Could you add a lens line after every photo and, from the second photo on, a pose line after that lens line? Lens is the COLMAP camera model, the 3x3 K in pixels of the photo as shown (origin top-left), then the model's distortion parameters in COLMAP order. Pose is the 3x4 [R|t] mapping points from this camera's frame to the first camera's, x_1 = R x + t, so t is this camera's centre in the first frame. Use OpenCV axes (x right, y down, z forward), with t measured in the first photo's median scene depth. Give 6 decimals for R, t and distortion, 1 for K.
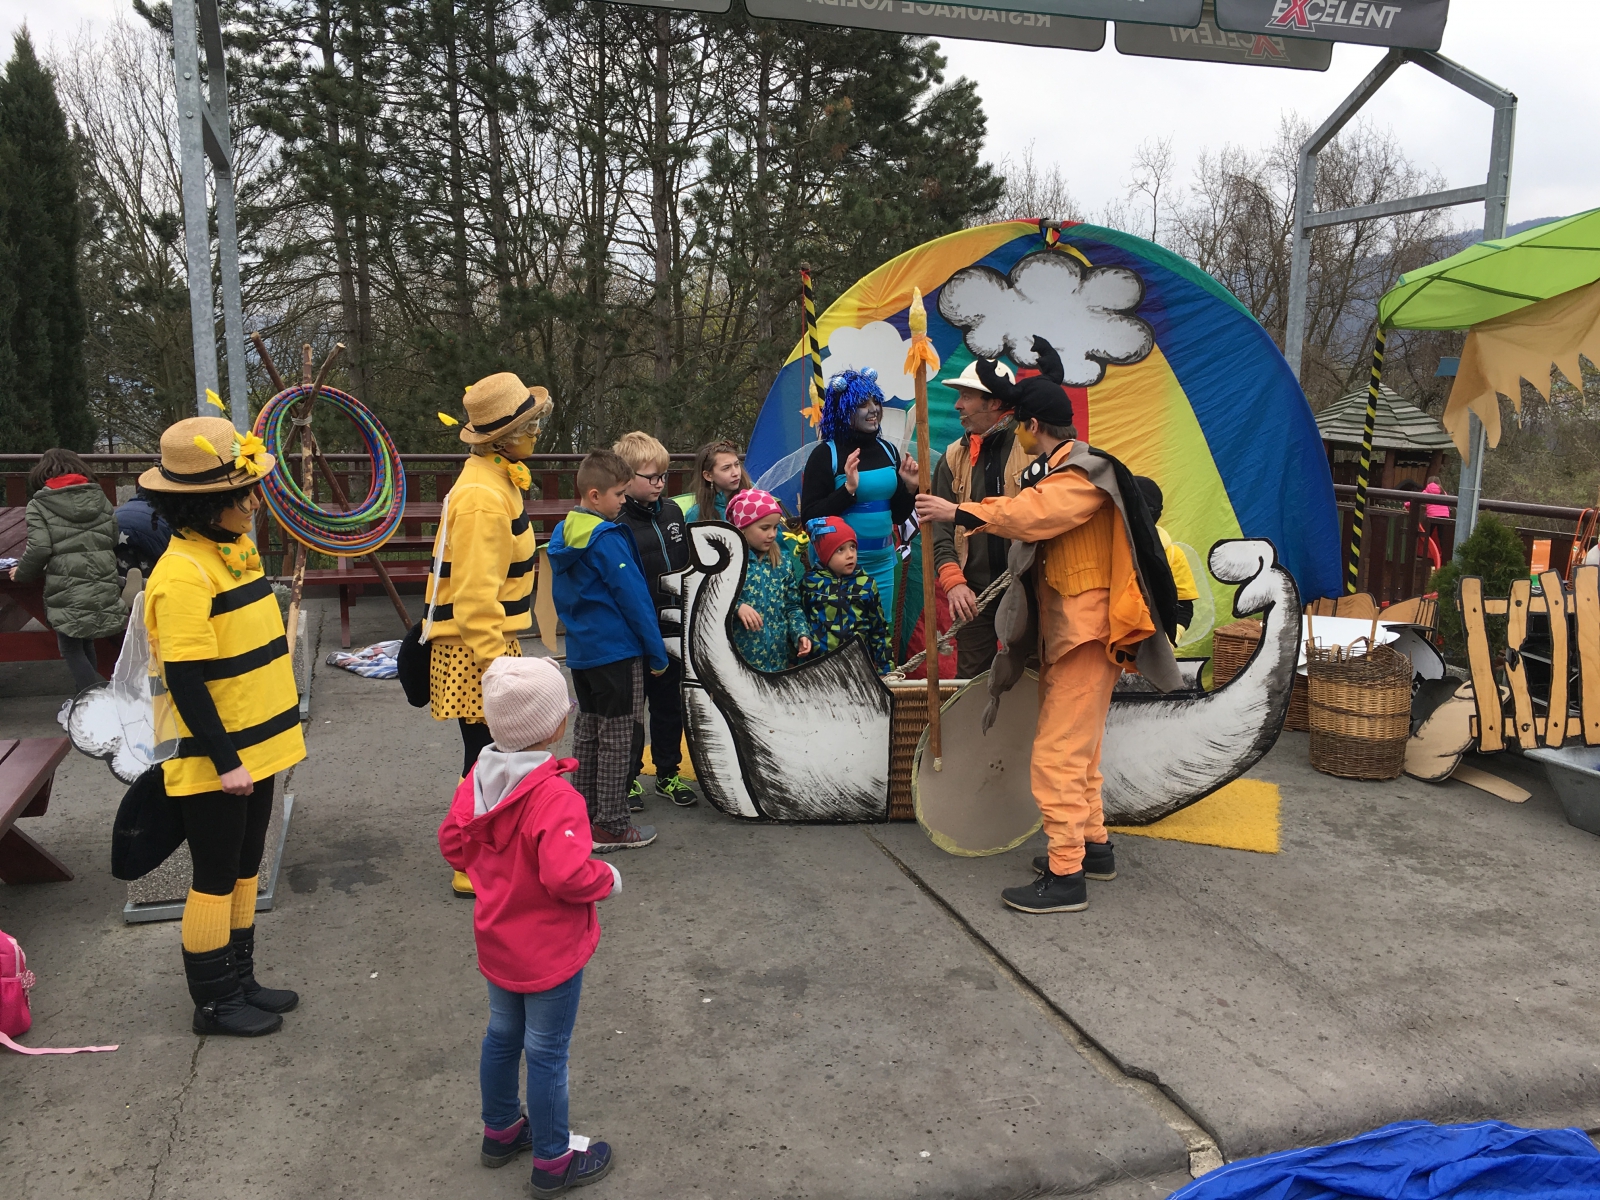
lens RADIAL K [[1364.9, 0, 805.2], [0, 1364.9, 582.8], [0, 0, 1]] dist [0.049244, 0.005294]
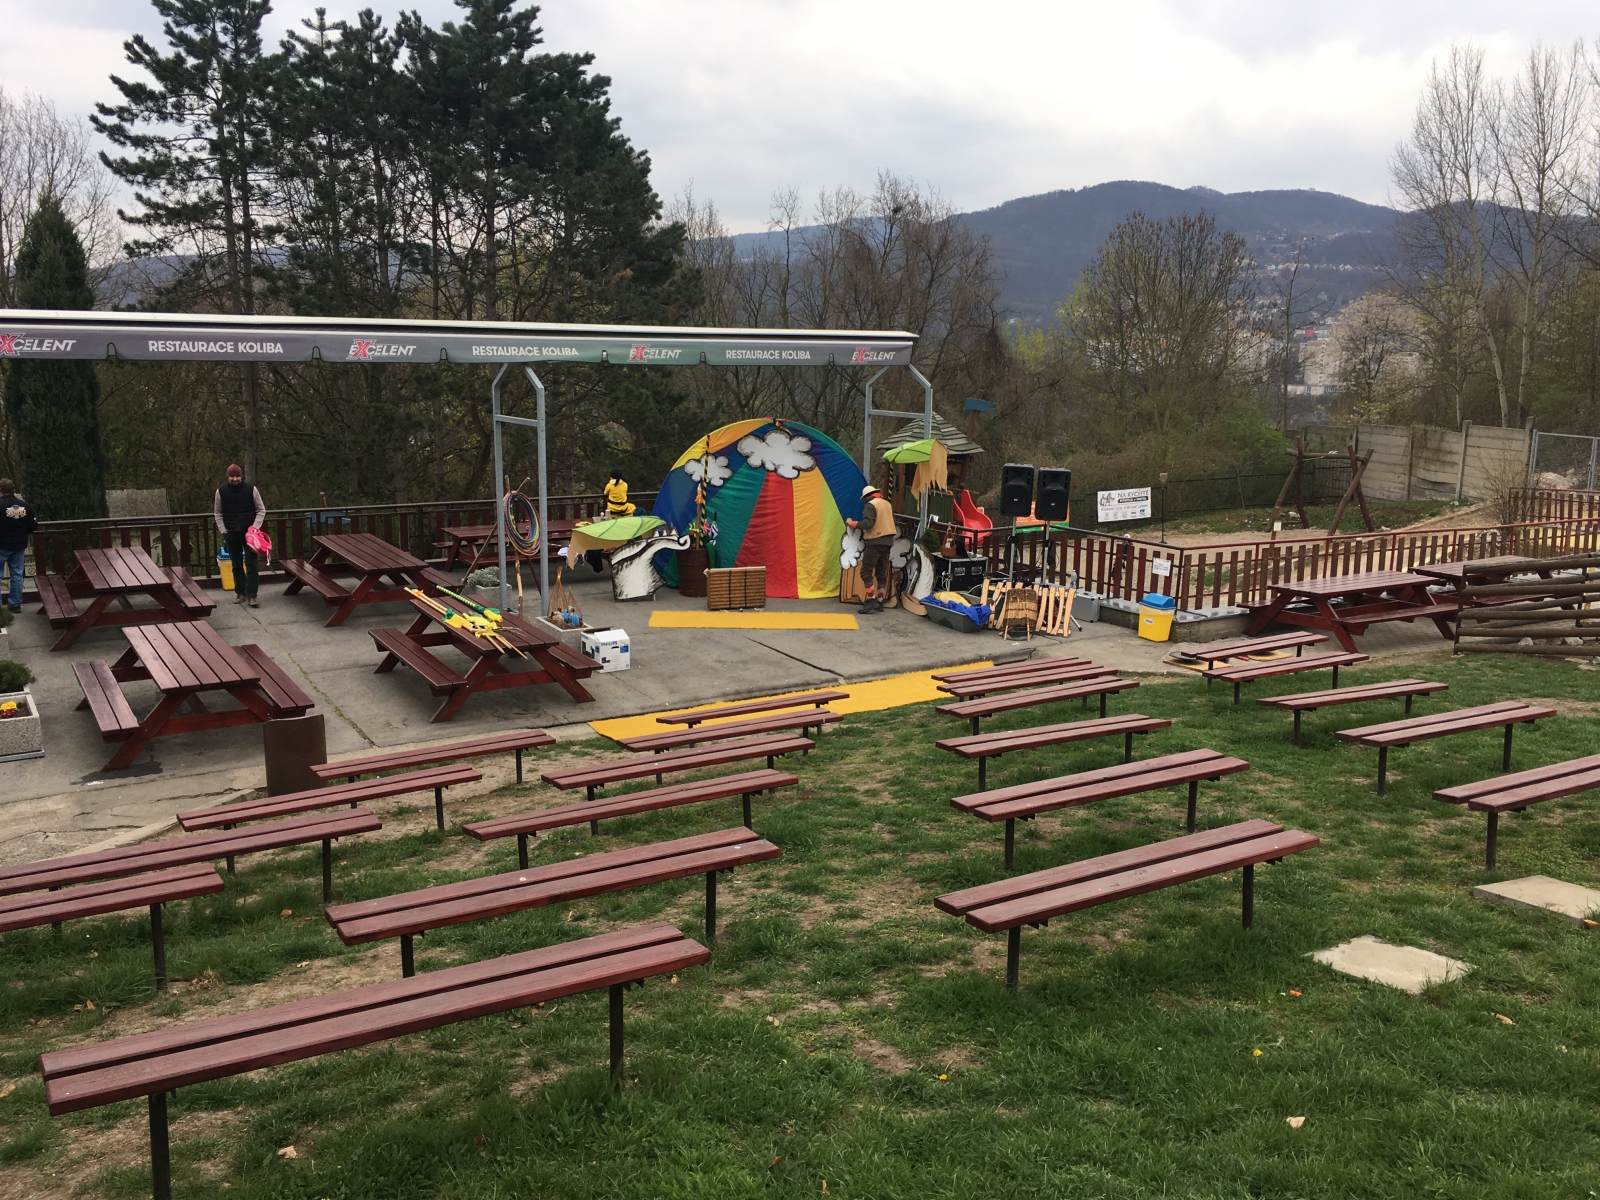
lens RADIAL K [[1345.9, 0, 772.6], [0, 1345.9, 591.1], [0, 0, 1]] dist [0.031062, -0.014564]
pose [[0.972407, -0.037840, 0.230202, -0.447846], [0.026339, 0.998256, 0.052829, -0.067933], [-0.231799, -0.045308, 0.971708, -1.559623]]
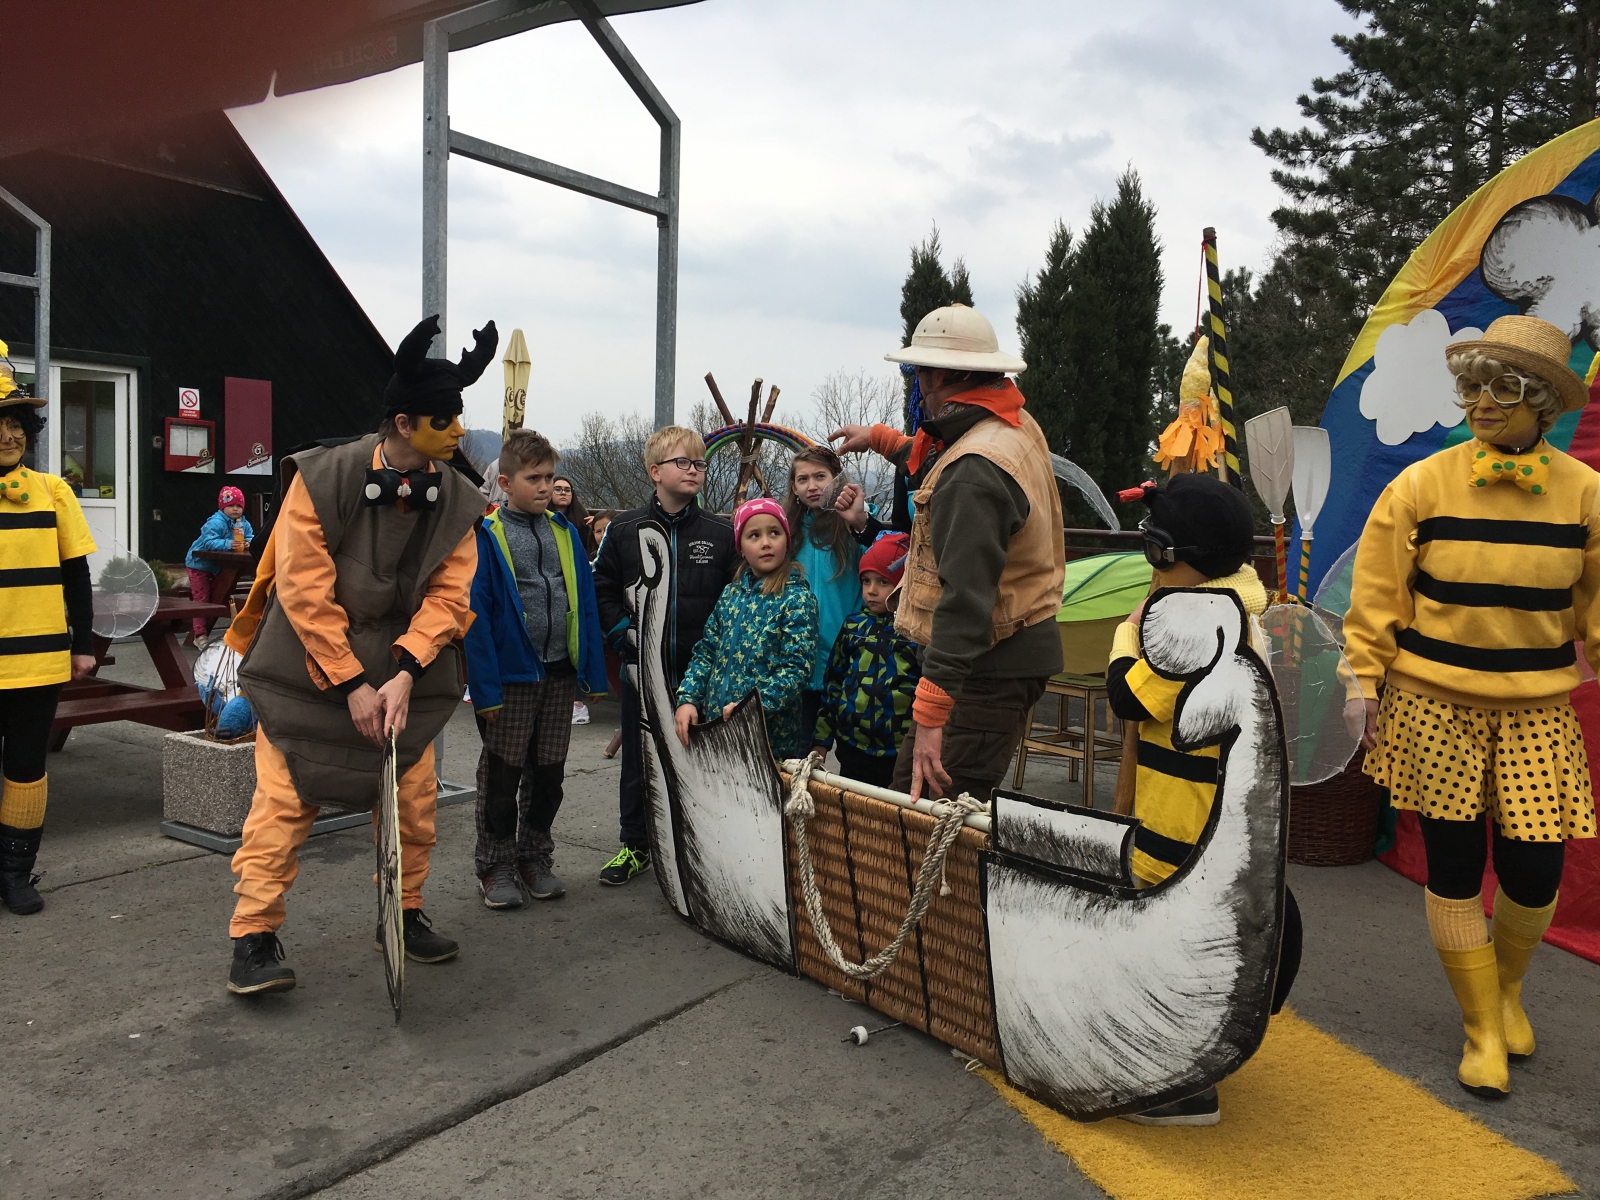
lens RADIAL K [[1345.9, 0, 772.6], [0, 1345.9, 591.1], [0, 0, 1]] dist [0.031062, -0.014564]
pose [[0.602363, 0.072454, -0.794927, 0.419380], [-0.139417, 0.990114, -0.015400, -0.001982], [0.785953, 0.120102, 0.606510, 0.407002]]
